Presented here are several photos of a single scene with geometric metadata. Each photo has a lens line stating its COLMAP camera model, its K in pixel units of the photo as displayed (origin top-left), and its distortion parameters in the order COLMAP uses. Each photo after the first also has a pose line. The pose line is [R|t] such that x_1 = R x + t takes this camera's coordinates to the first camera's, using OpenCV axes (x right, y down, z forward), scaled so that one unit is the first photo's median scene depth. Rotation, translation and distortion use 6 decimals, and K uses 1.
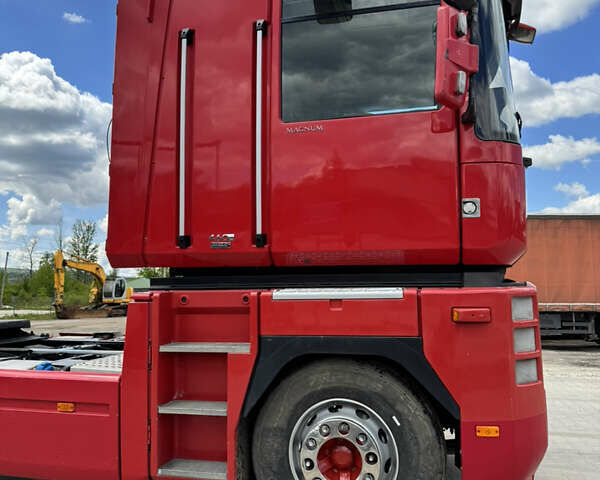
lens RADIAL K [[578.1, 0, 300.8], [0, 578.1, 262.5], [0, 0, 1]] dist [0.040618, -0.012356]
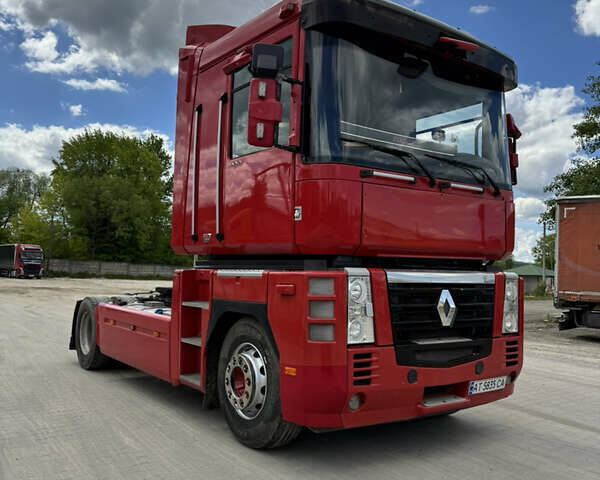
lens RADIAL K [[578.1, 0, 300.8], [0, 578.1, 262.5], [0, 0, 1]] dist [0.040618, -0.012356]
pose [[0.782047, 0.016691, -0.622997, 1.143147], [-0.001785, 0.999697, 0.024542, -0.010385], [0.623218, -0.018081, 0.781839, -0.084710]]
